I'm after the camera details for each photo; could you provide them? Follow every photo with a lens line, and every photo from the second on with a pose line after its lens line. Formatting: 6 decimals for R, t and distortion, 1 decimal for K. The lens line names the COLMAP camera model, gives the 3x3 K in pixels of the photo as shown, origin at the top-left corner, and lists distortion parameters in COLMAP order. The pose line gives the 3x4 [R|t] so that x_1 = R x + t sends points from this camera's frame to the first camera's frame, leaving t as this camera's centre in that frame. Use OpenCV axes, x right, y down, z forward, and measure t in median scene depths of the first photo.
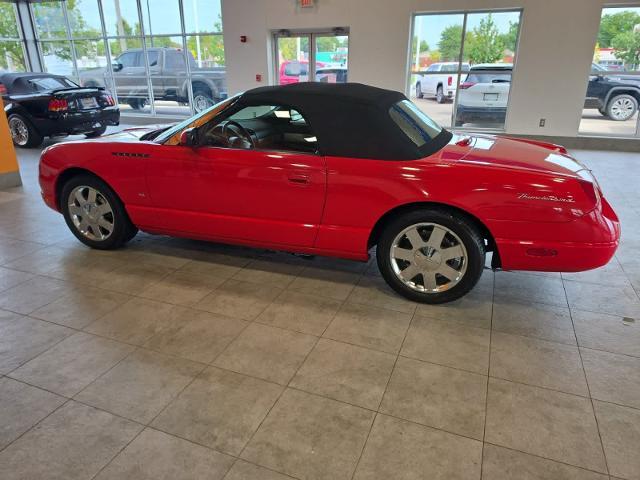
lens RADIAL K [[448.2, 0, 318.8], [0, 448.2, 237.9], [0, 0, 1]] dist [0.021856, -0.018098]
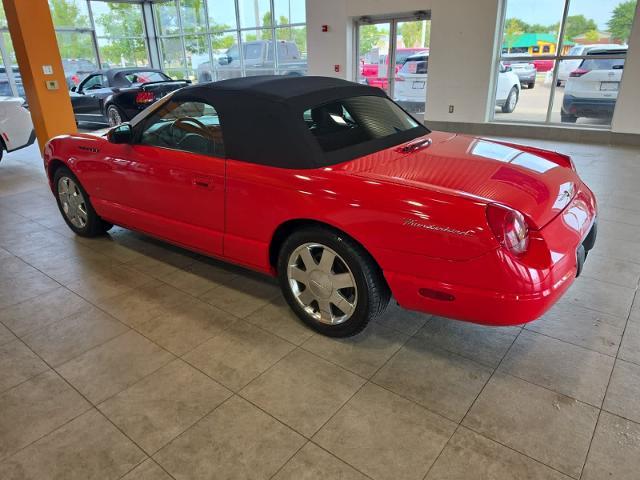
lens RADIAL K [[448.2, 0, 319.4], [0, 448.2, 242.3], [0, 0, 1]] dist [0.021856, -0.018098]
pose [[0.957282, 0.088601, -0.275246, 0.206715], [-0.080205, 0.995908, 0.041636, -0.030358], [0.277809, -0.017781, 0.960472, 0.079348]]
